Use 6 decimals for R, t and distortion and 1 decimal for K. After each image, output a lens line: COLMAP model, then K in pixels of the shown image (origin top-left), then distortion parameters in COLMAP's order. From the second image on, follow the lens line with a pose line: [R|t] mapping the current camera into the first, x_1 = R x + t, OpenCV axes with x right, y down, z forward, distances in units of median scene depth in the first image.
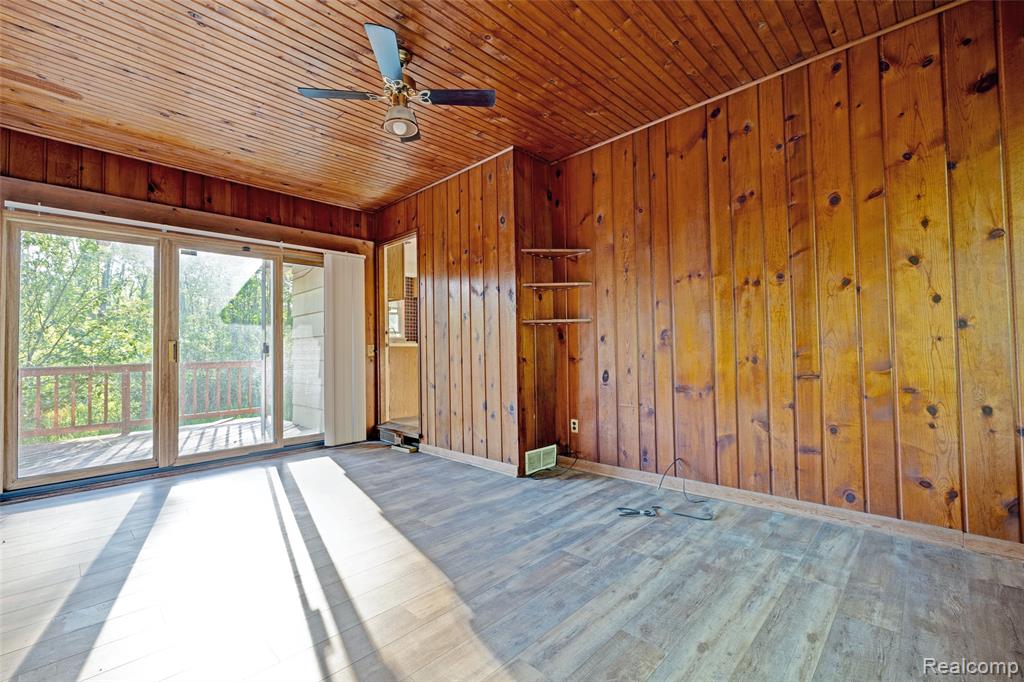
lens RADIAL K [[431.2, 0, 512.0], [0, 431.2, 341.0], [0, 0, 1]] dist [0.001101, 0.000187]
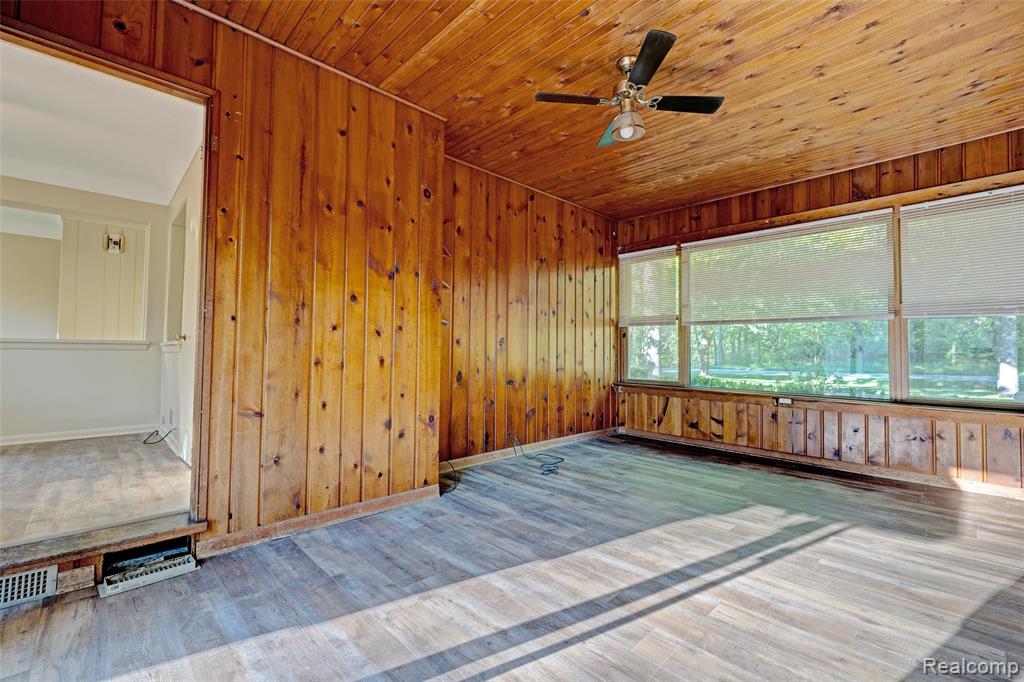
lens RADIAL K [[436.4, 0, 512.0], [0, 436.4, 341.0], [0, 0, 1]] dist [0.000971, -0.000029]
pose [[0.050727, 0.042081, 0.997826, -1.000039], [-0.034982, 0.998574, -0.040334, 0.036175], [-0.998100, -0.032860, 0.052126, 0.936201]]
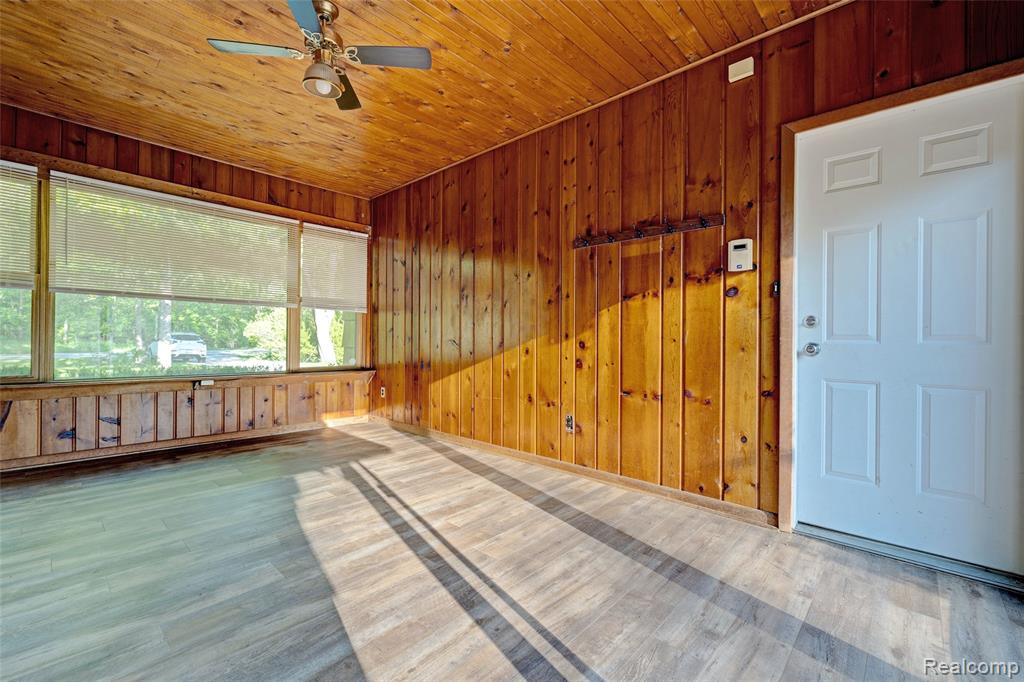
lens RADIAL K [[431.2, 0, 512.0], [0, 431.2, 341.0], [0, 0, 1]] dist [0.001101, 0.000187]
pose [[-0.999982, 0.001328, -0.005798, -0.504982], [0.001468, 0.999706, -0.024200, 0.044672], [0.005764, -0.024209, -0.999690, 1.475633]]
